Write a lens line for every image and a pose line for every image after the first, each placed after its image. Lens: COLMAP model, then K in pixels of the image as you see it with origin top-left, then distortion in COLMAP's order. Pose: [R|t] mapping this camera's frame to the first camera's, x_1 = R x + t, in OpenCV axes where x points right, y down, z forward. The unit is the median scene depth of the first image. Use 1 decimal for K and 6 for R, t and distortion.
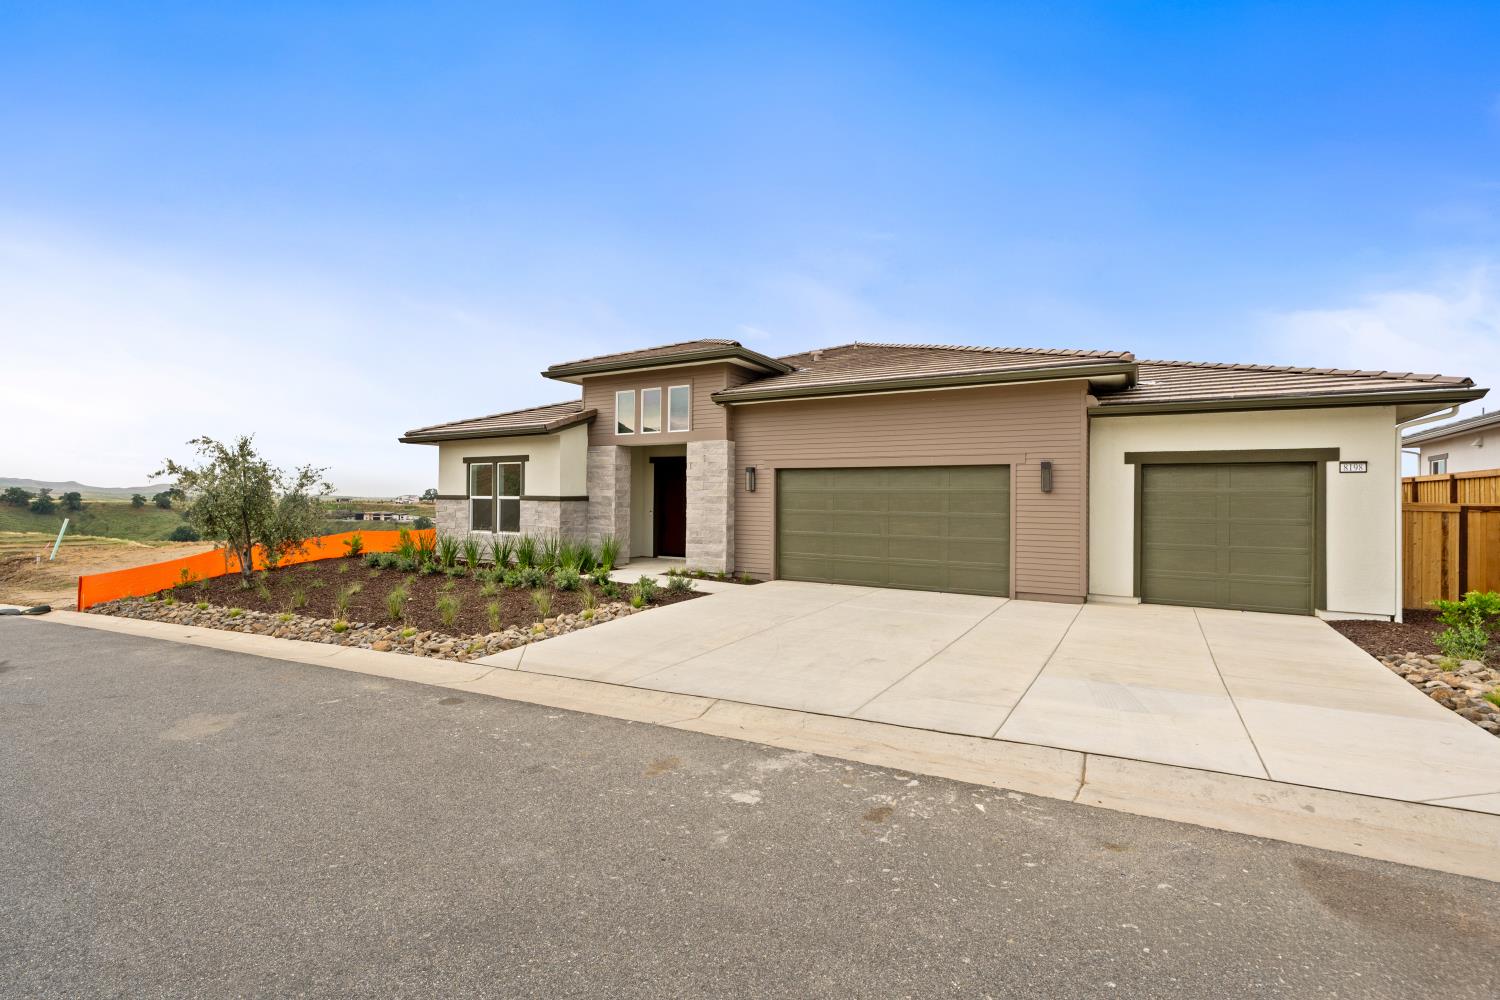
lens RADIAL K [[679.9, 0, 754.6], [0, 679.9, 503.0], [0, 0, 1]] dist [-0.006174, 0.003563]
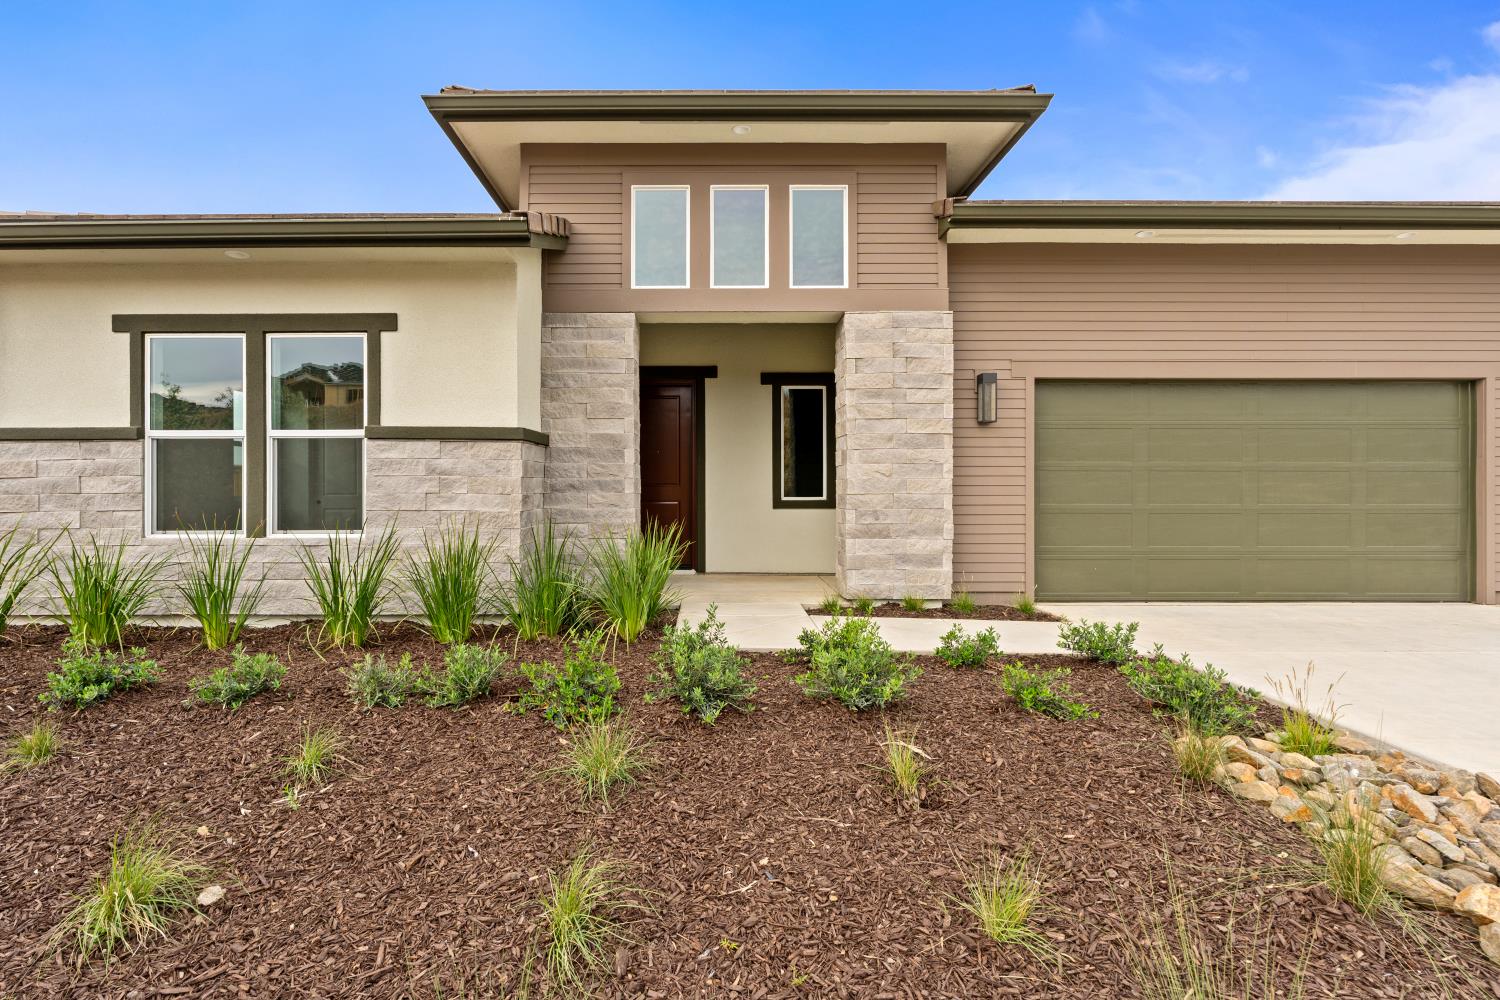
lens RADIAL K [[679.9, 0, 745.1], [0, 679.9, 485.8], [0, 0, 1]] dist [-0.006174, 0.003563]
pose [[0.863504, -0.011404, 0.504213, -0.358594], [0.011305, 0.999931, 0.003255, 0.021159], [-0.504215, 0.002890, 0.863573, 0.605234]]
